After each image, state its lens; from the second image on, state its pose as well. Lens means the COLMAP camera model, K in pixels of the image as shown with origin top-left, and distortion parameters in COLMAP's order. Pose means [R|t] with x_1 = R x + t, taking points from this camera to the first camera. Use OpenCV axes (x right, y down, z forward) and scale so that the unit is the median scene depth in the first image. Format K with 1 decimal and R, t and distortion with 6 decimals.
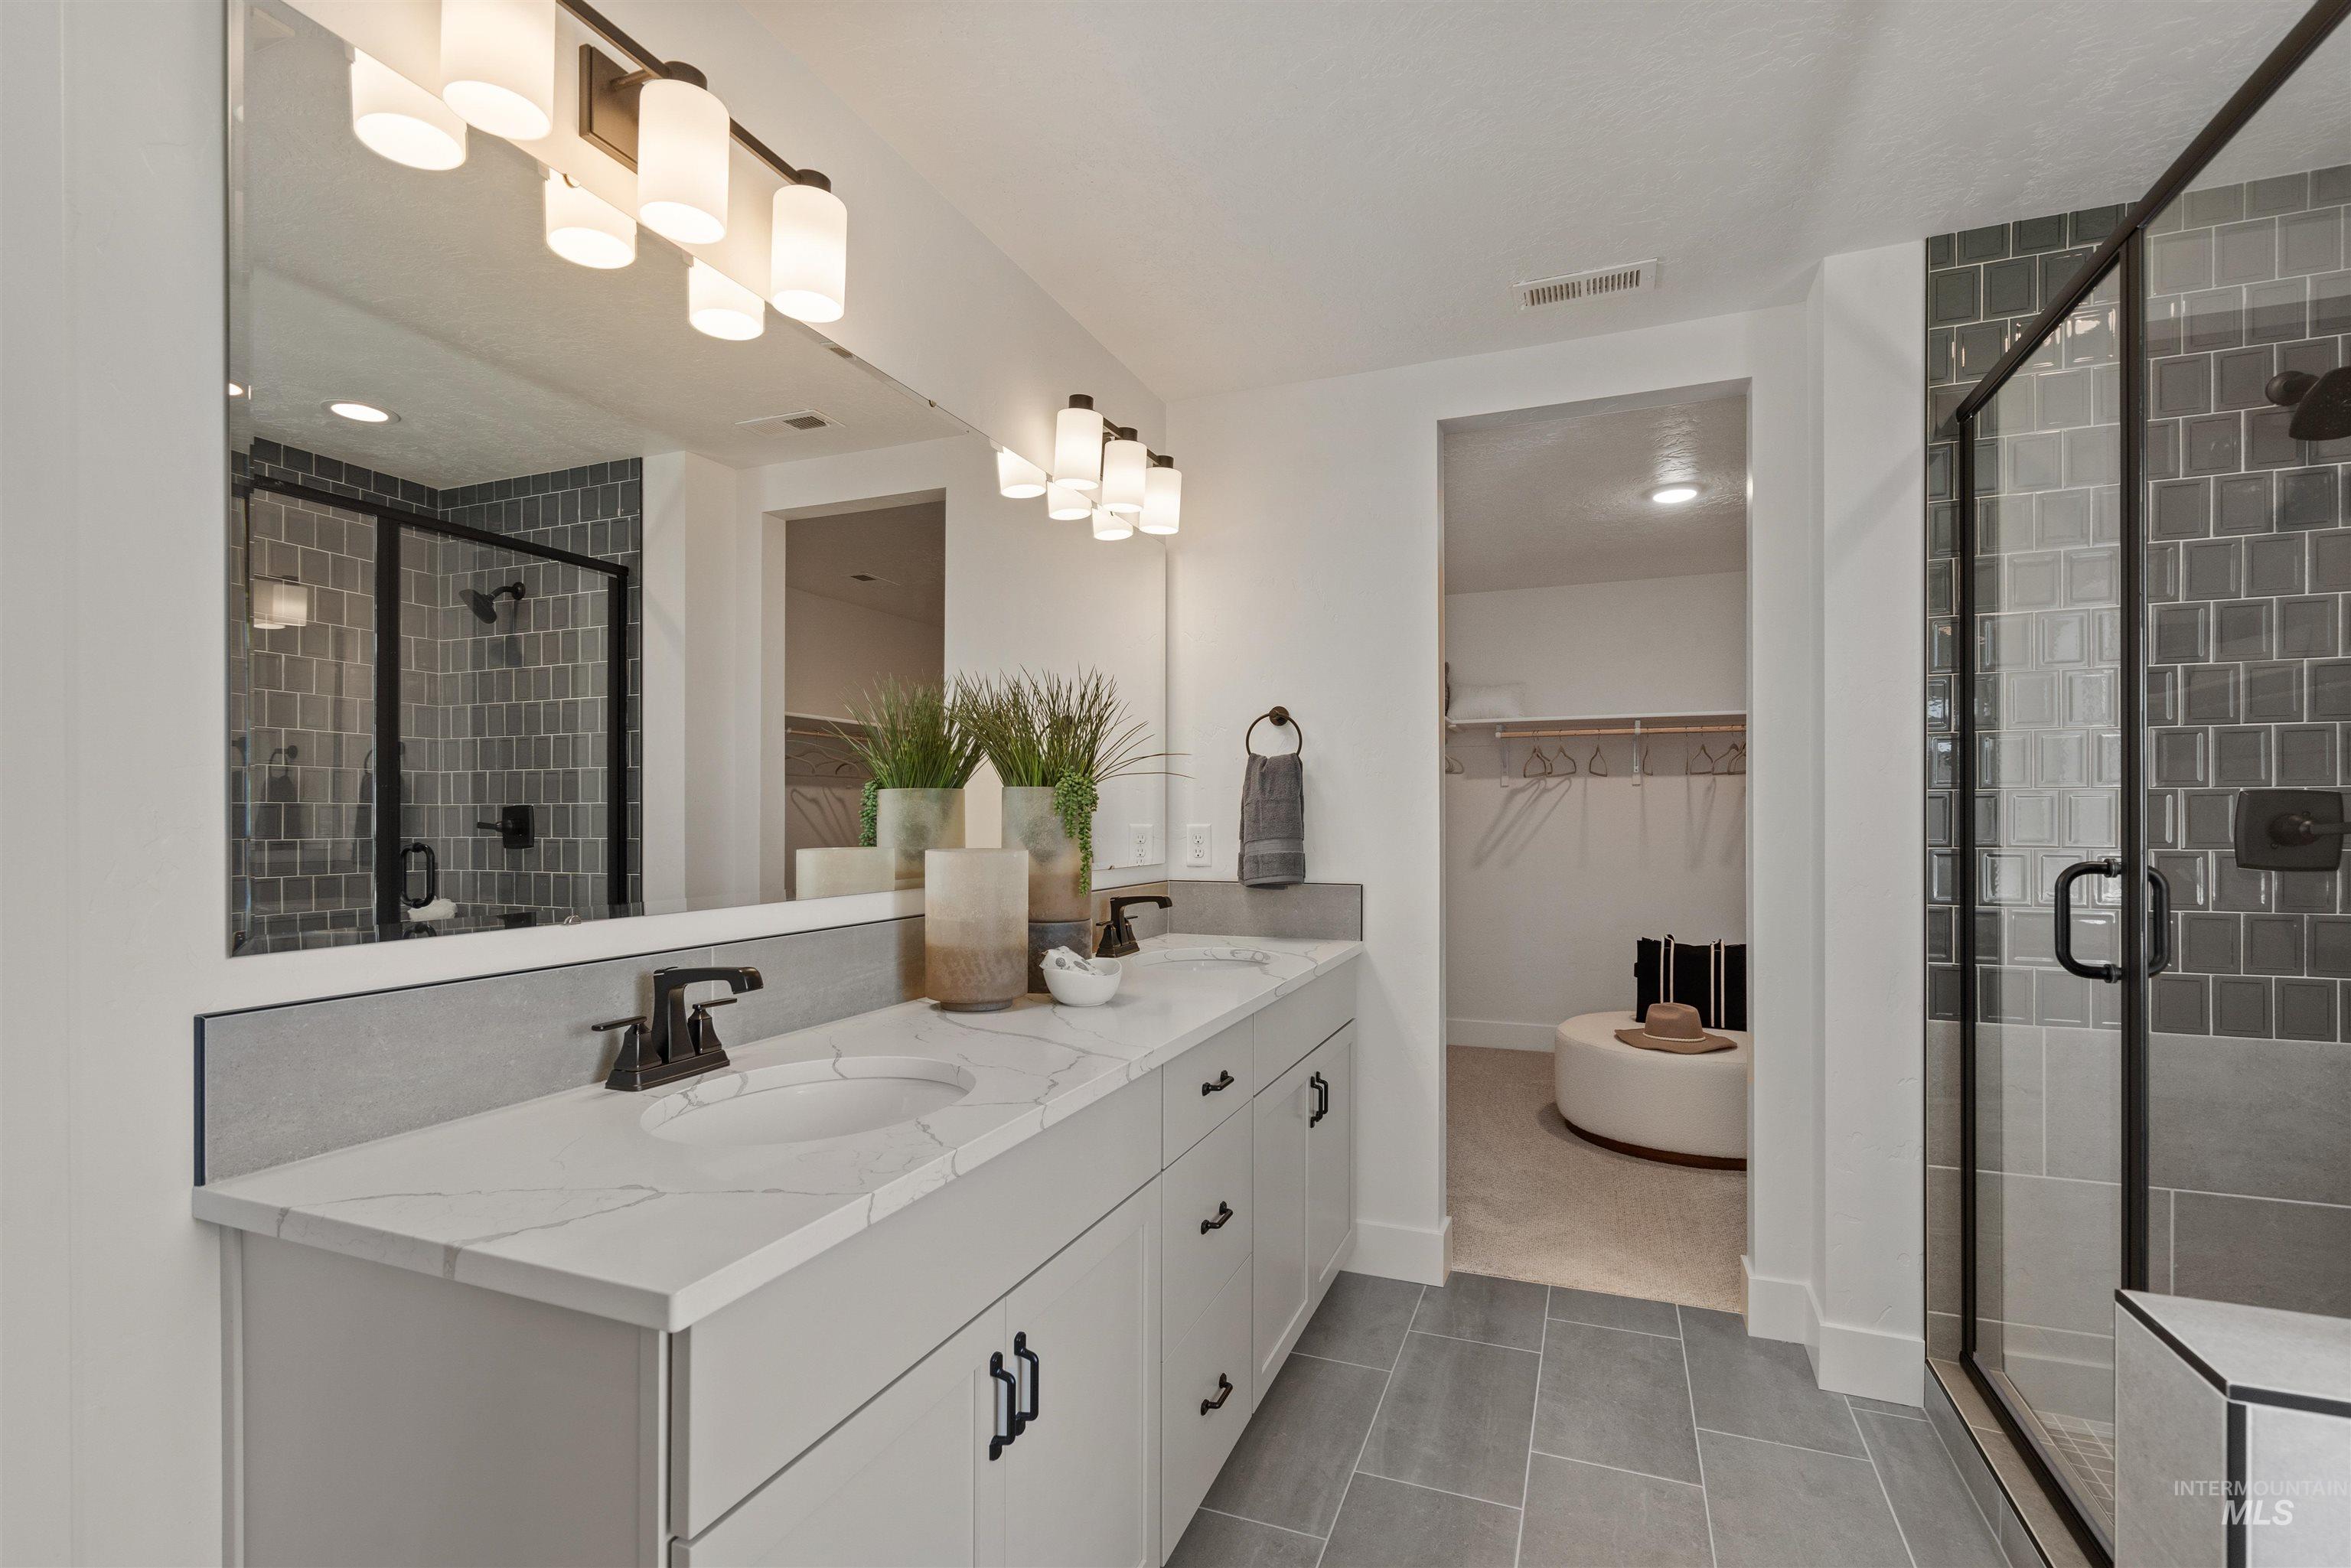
lens RADIAL K [[1076.6, 0, 1173.2], [0, 1076.6, 821.1], [0, 0, 1]] dist [-0.007057, 0.003266]
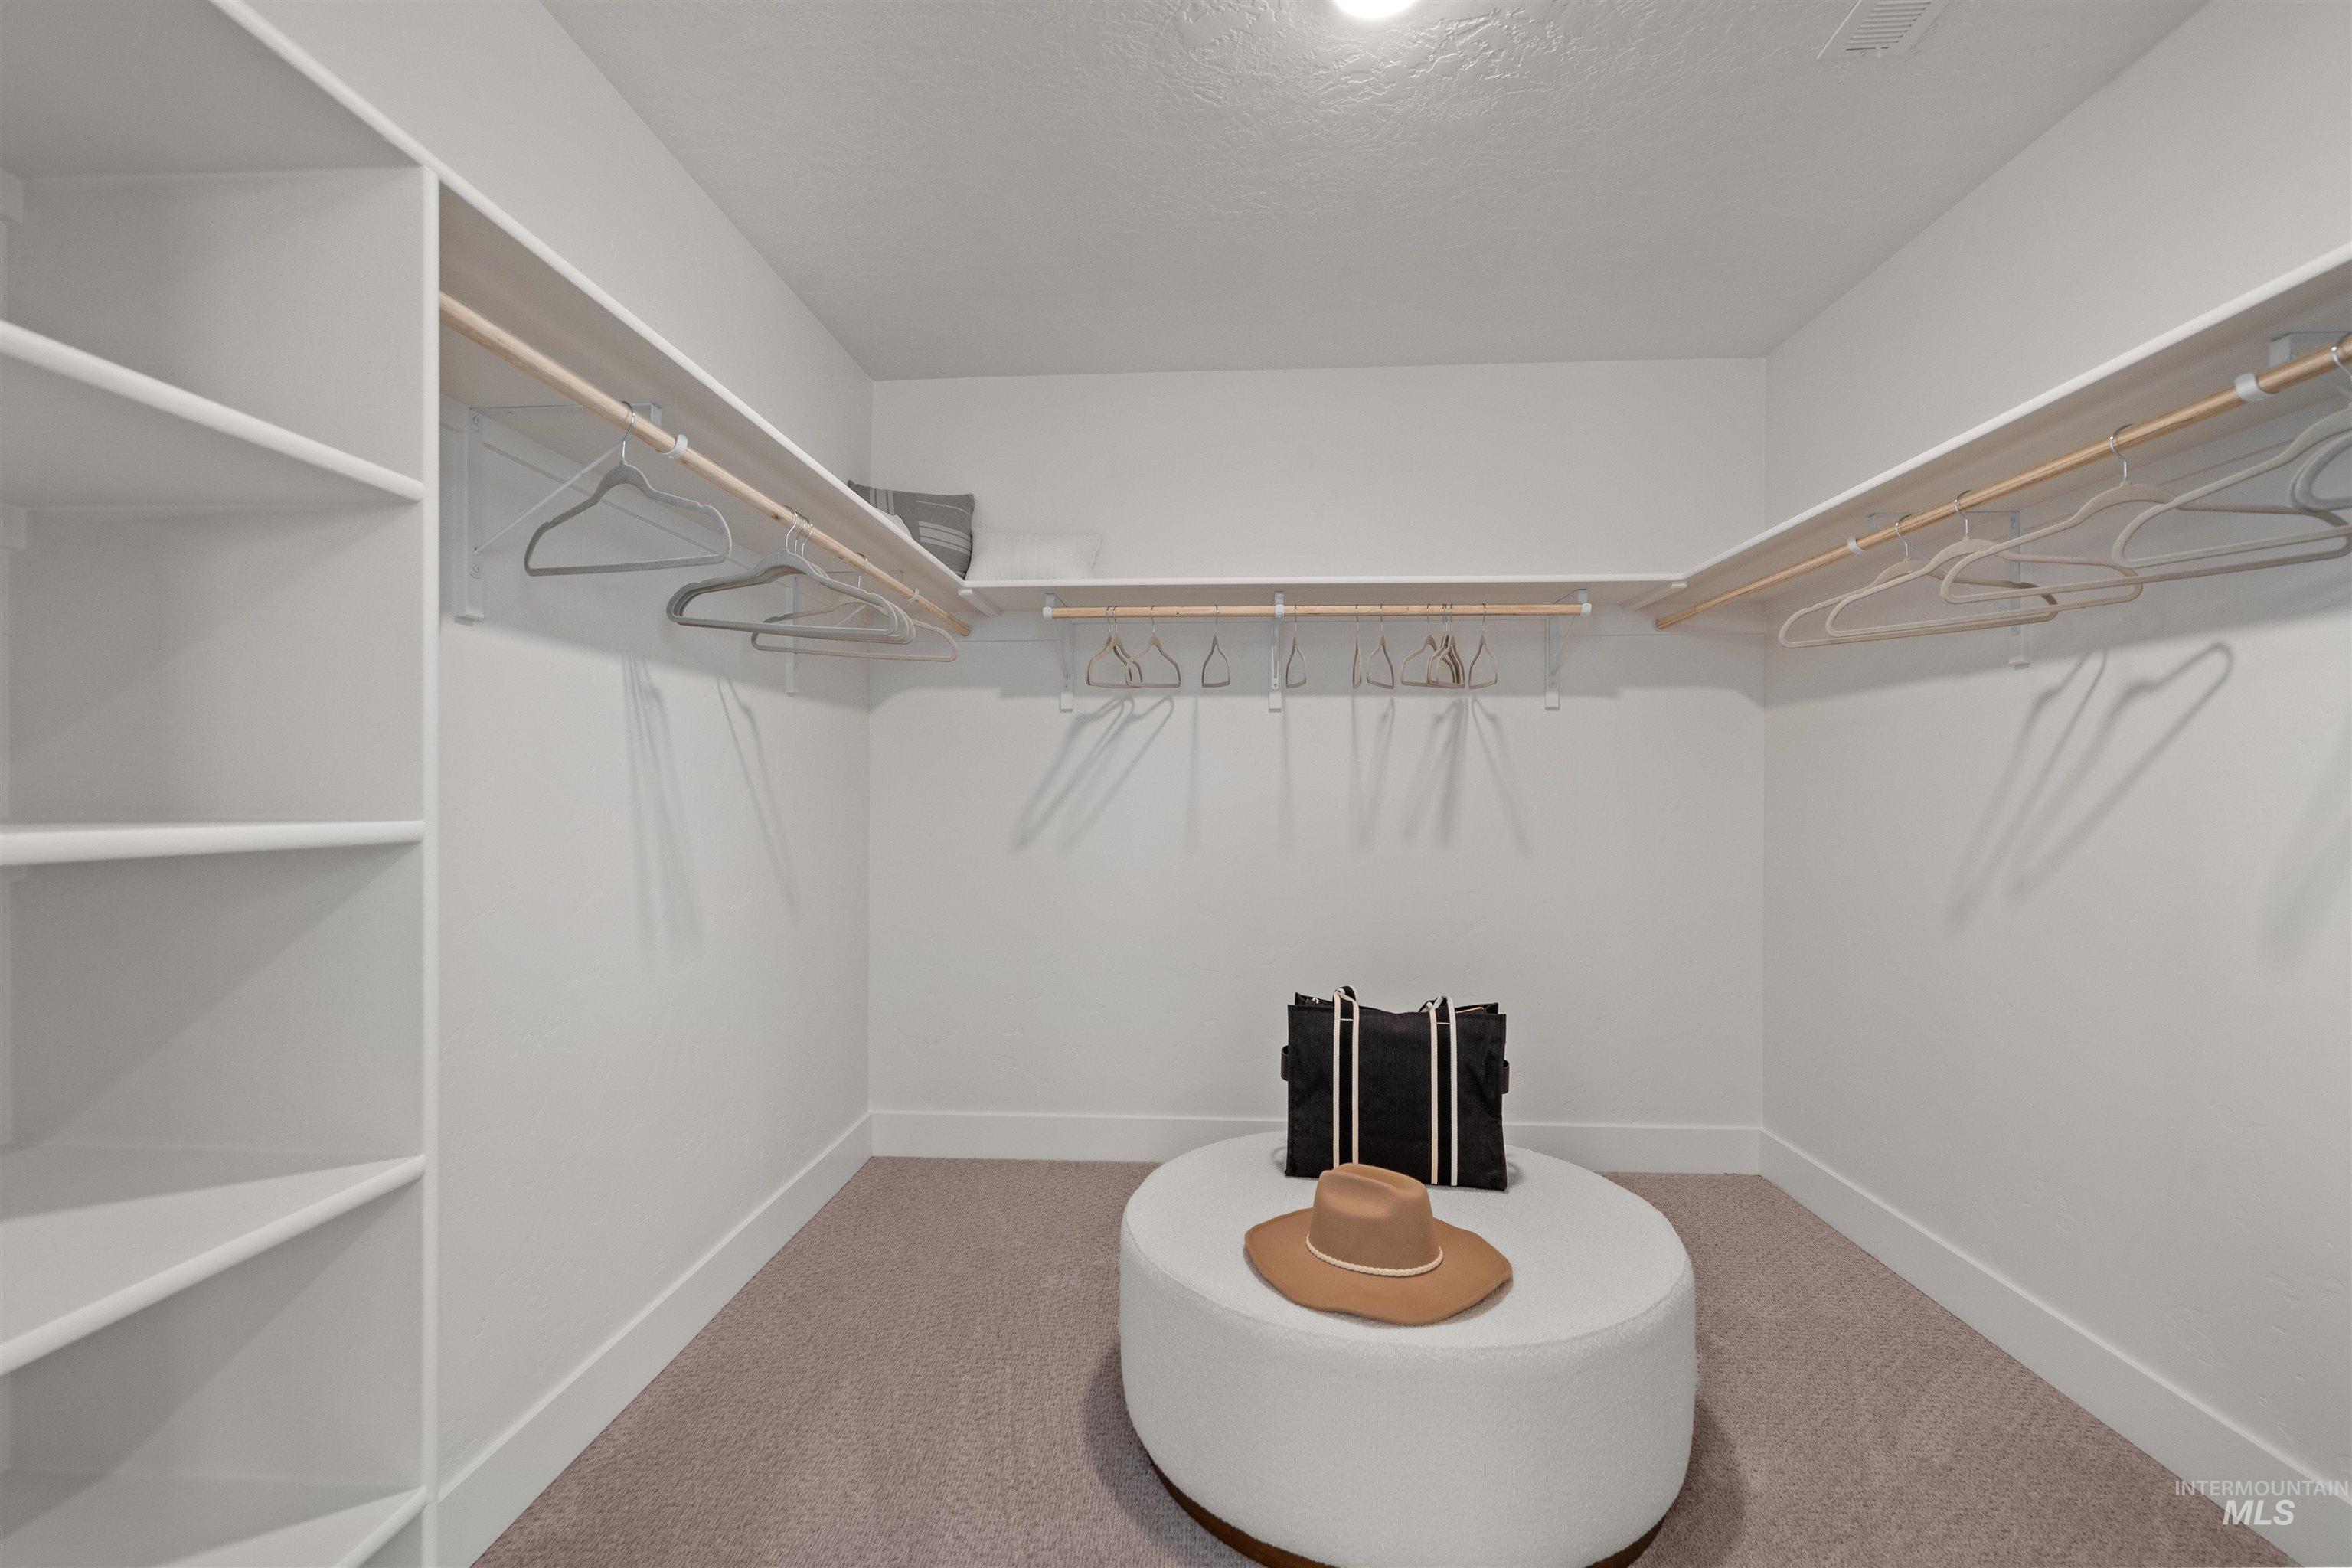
lens RADIAL K [[1077.1, 0, 1191.6], [0, 1077.1, 796.5], [0, 0, 1]] dist [-0.007057, 0.003266]
pose [[0.940307, 0.002978, 0.340315, 0.362970], [-0.002704, 0.999996, -0.001281, 0.031169], [-0.340318, 0.000284, 0.940311, 0.897921]]
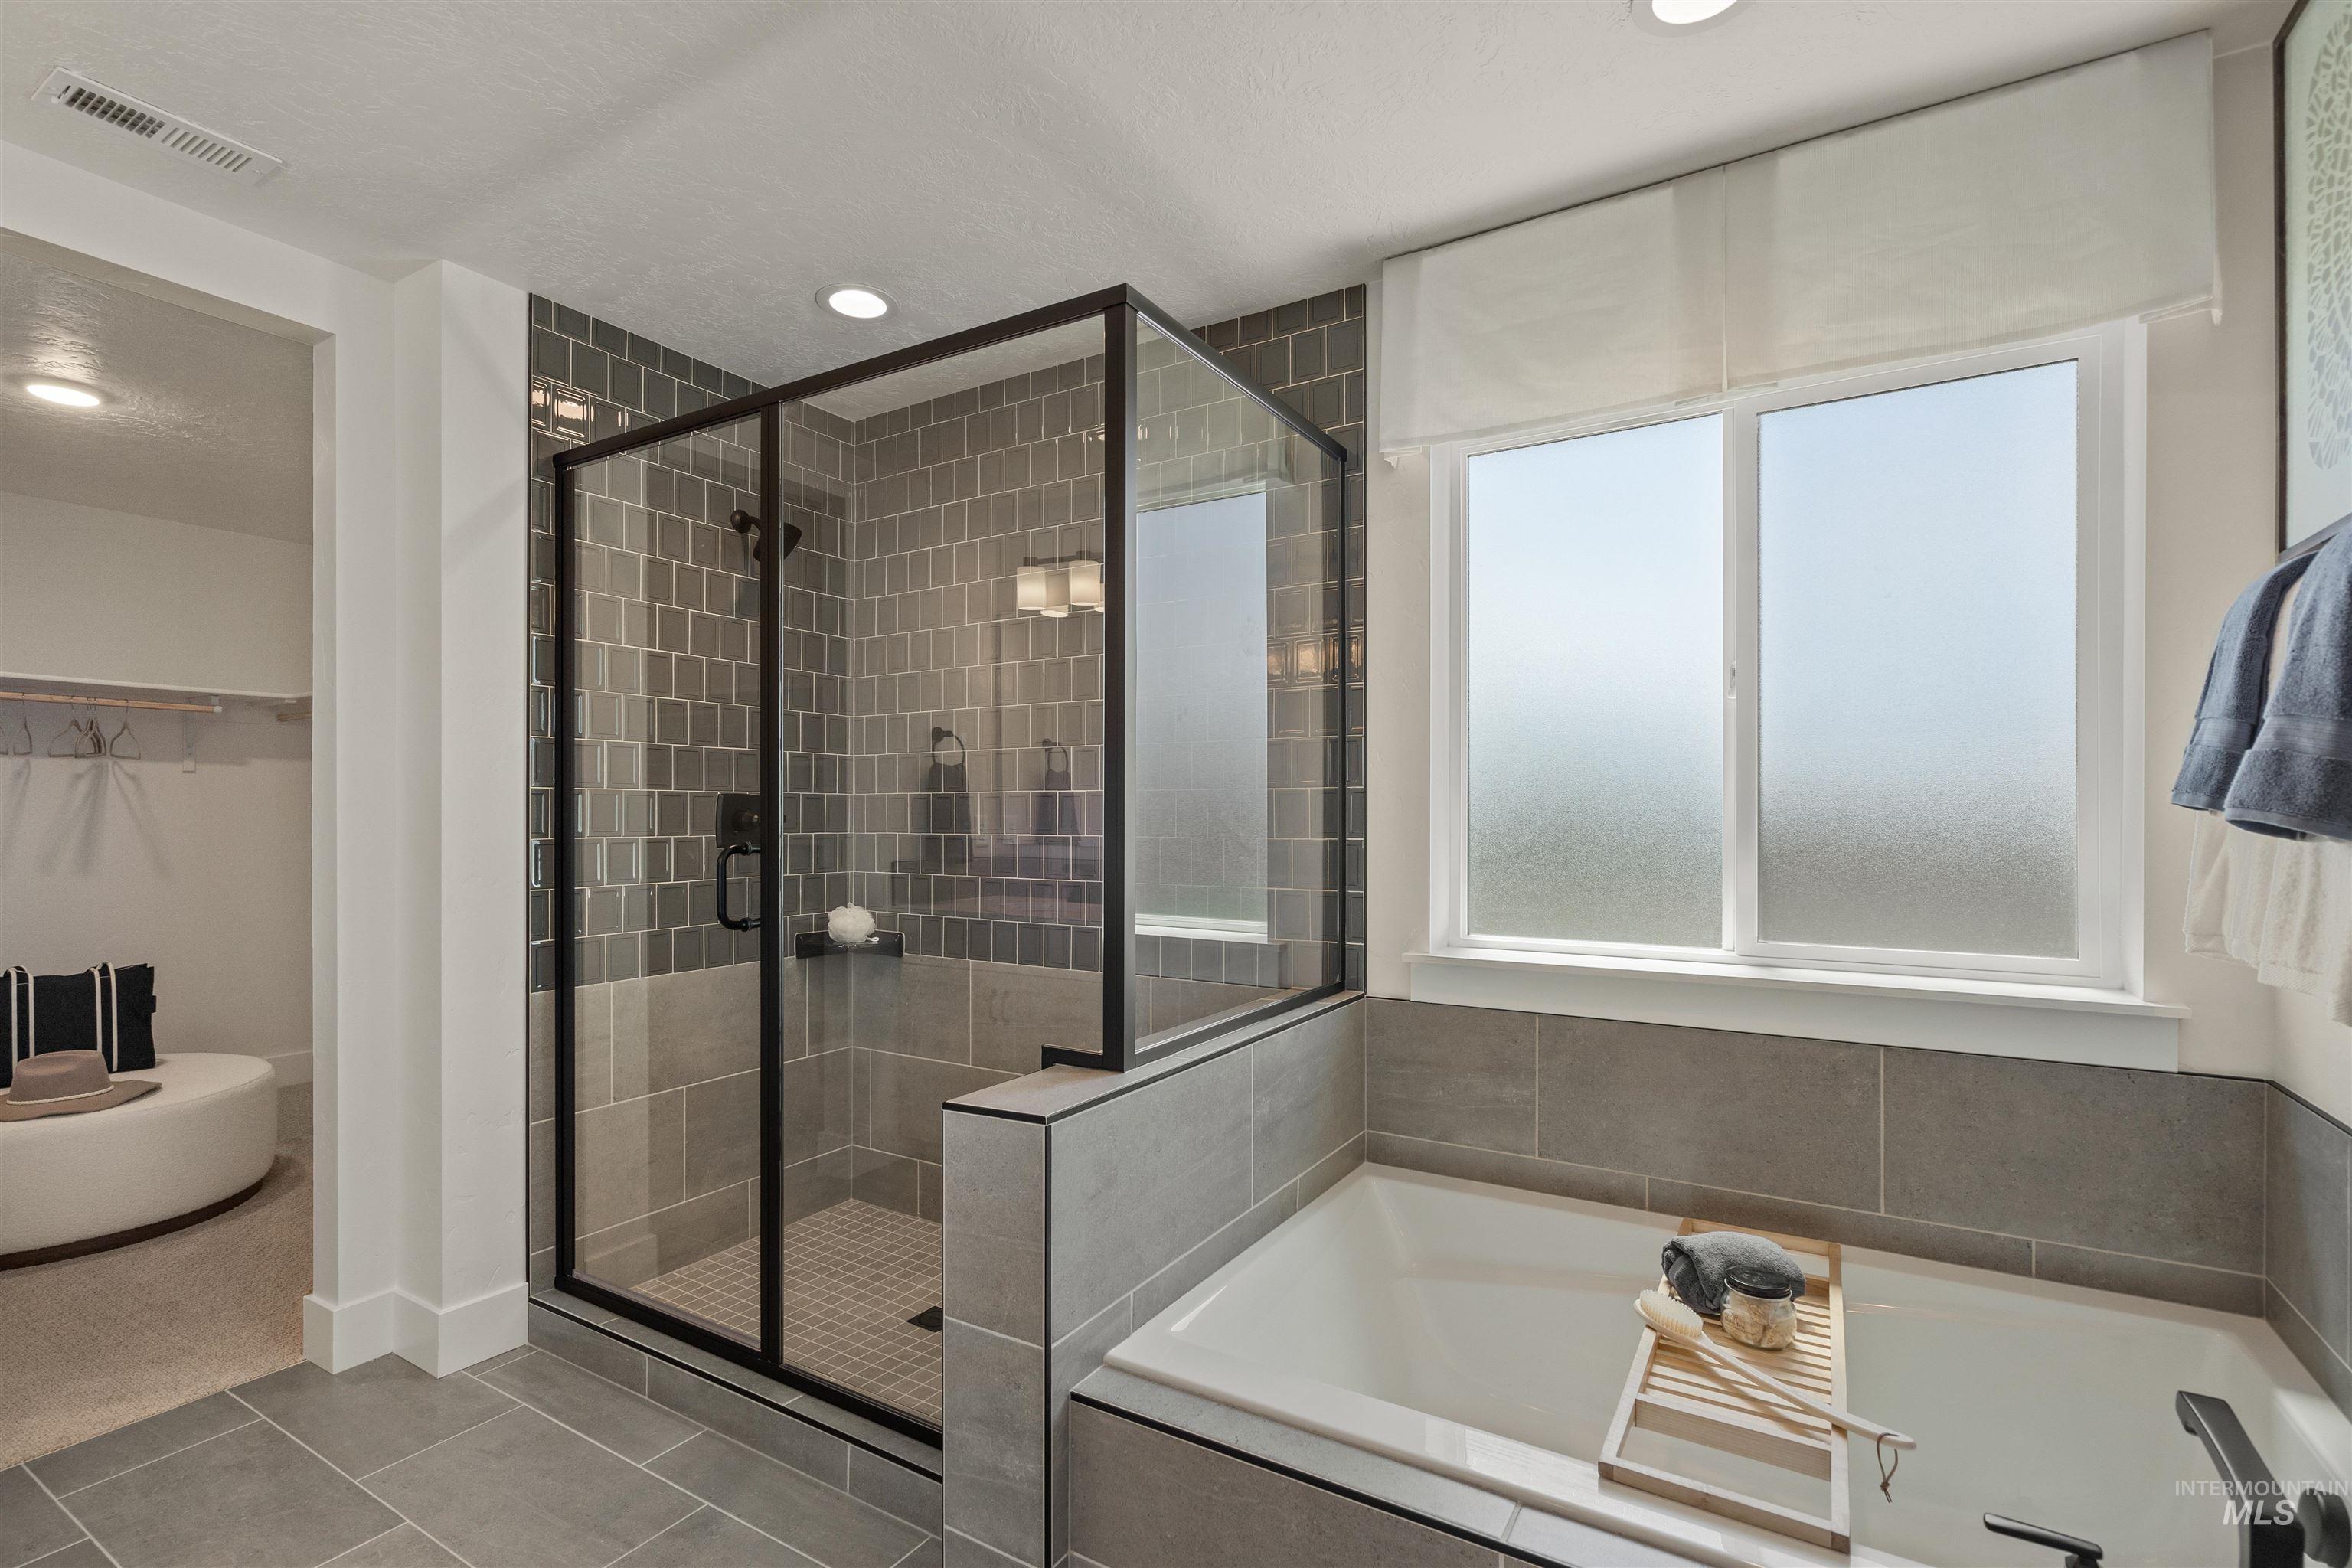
lens RADIAL K [[1077.1, 0, 1147.8], [0, 1077.1, 815.8], [0, 0, 1]] dist [-0.007057, 0.003266]
pose [[0.174766, 0.000449, 0.984610, -0.227043], [0.001183, 0.999999, -0.000666, 0.001814], [-0.984609, 0.001281, 0.174766, 0.138658]]
